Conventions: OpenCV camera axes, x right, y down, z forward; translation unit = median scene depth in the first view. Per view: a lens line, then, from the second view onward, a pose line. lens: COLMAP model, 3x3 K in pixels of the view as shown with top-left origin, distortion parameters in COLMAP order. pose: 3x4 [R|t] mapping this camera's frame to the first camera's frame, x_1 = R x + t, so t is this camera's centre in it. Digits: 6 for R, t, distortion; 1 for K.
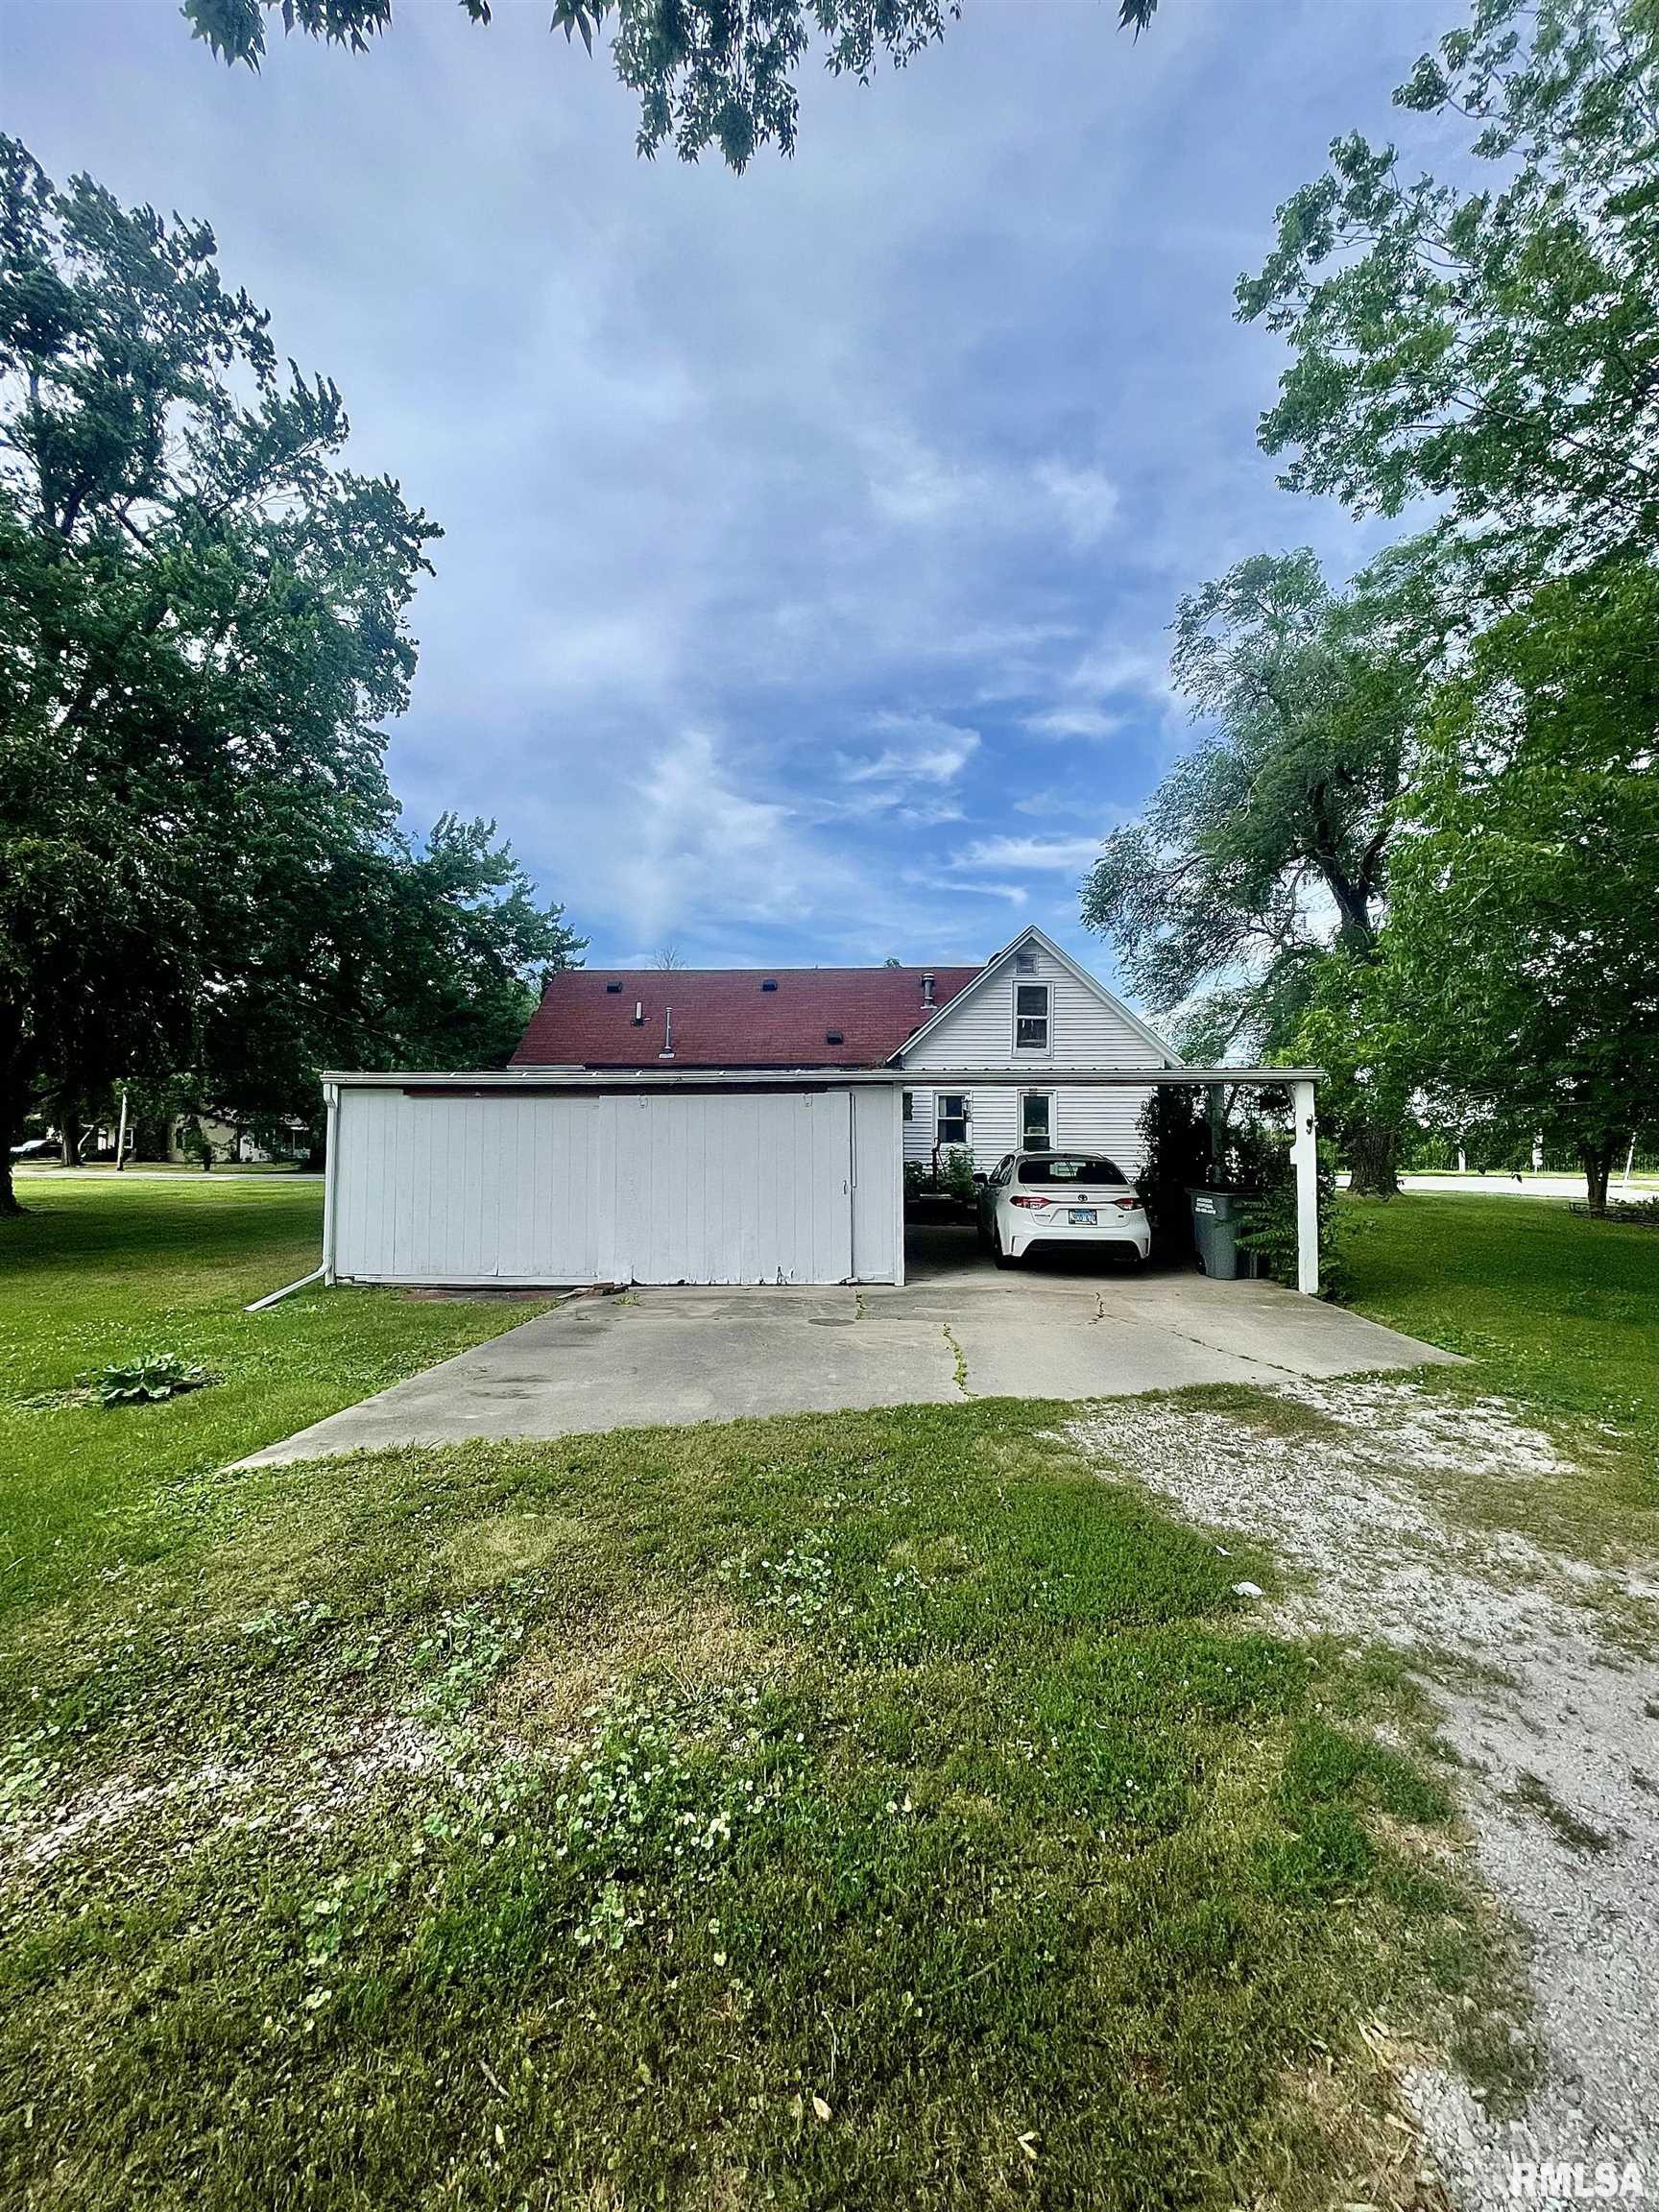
lens RADIAL K [[900.2, 0, 836.6], [0, 900.2, 1104.6], [0, 0, 1]] dist [-0.001596, -0.000100]
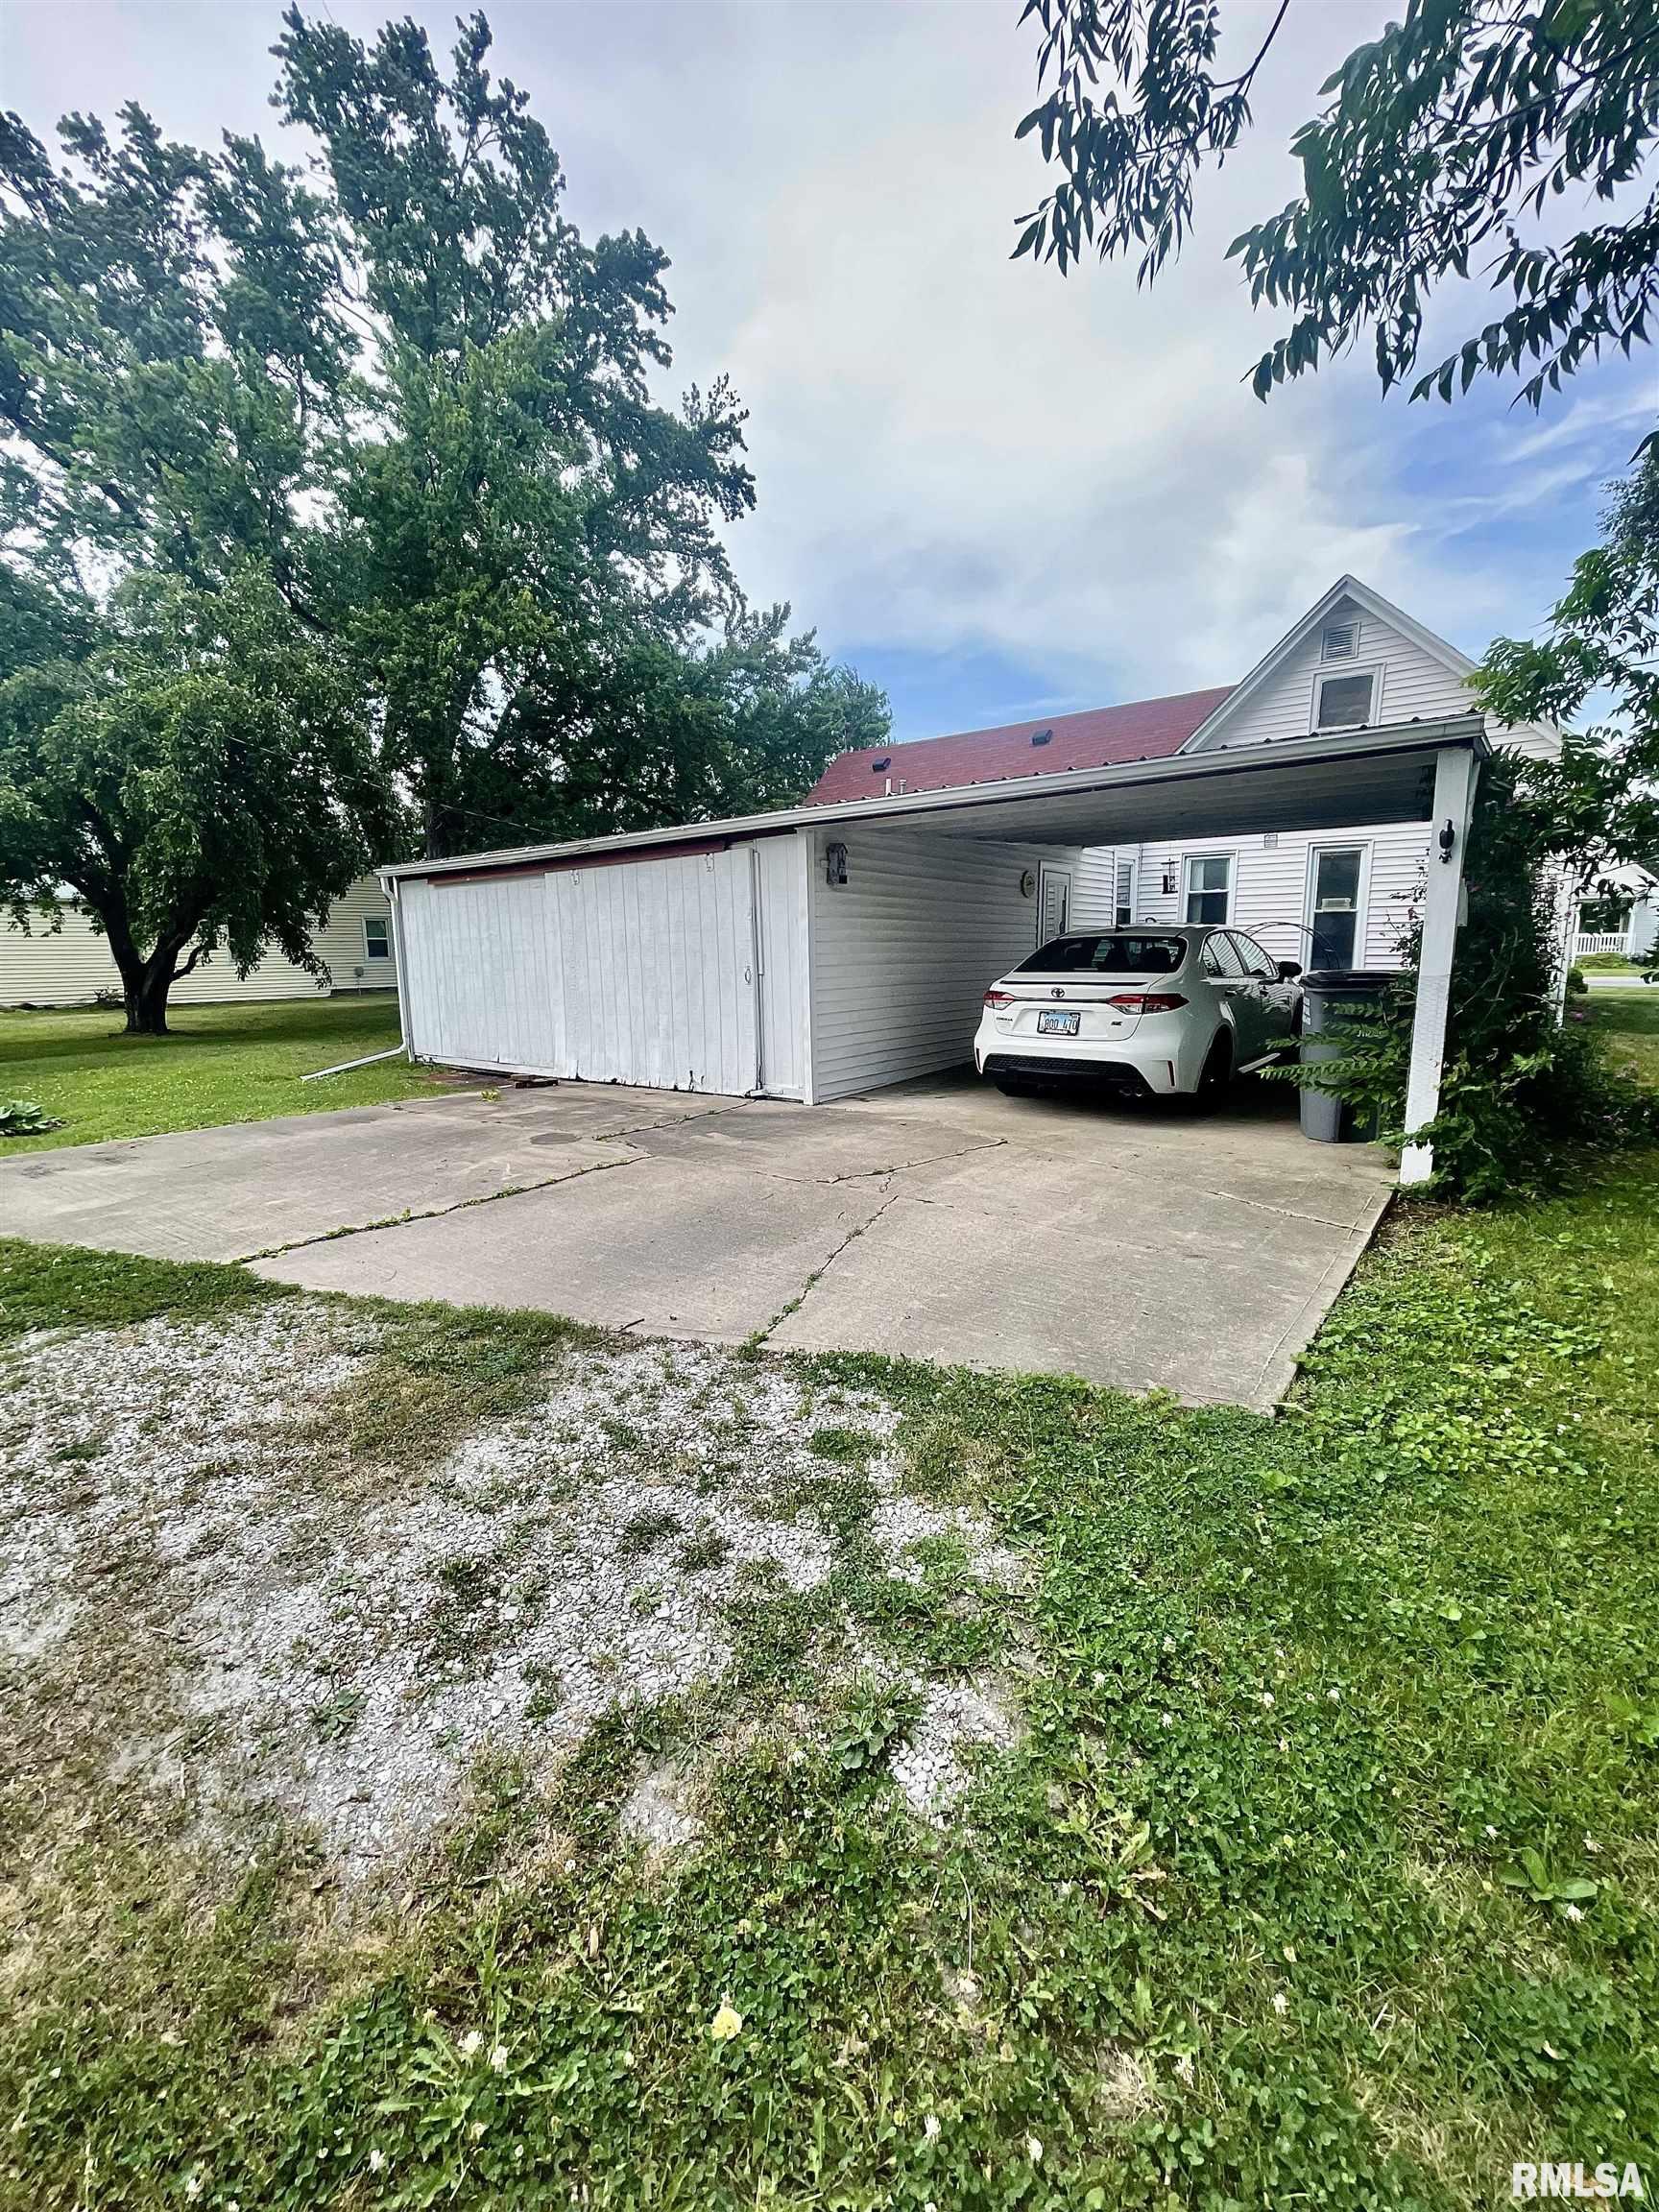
lens RADIAL K [[900.2, 0, 771.9], [0, 900.2, 1074.7], [0, 0, 1]] dist [-0.001596, -0.000100]
pose [[0.837028, 0.064312, -0.543368, 0.453380], [0.034886, 0.984775, 0.170296, 0.046565], [0.546047, -0.161498, 0.822041, 0.365987]]
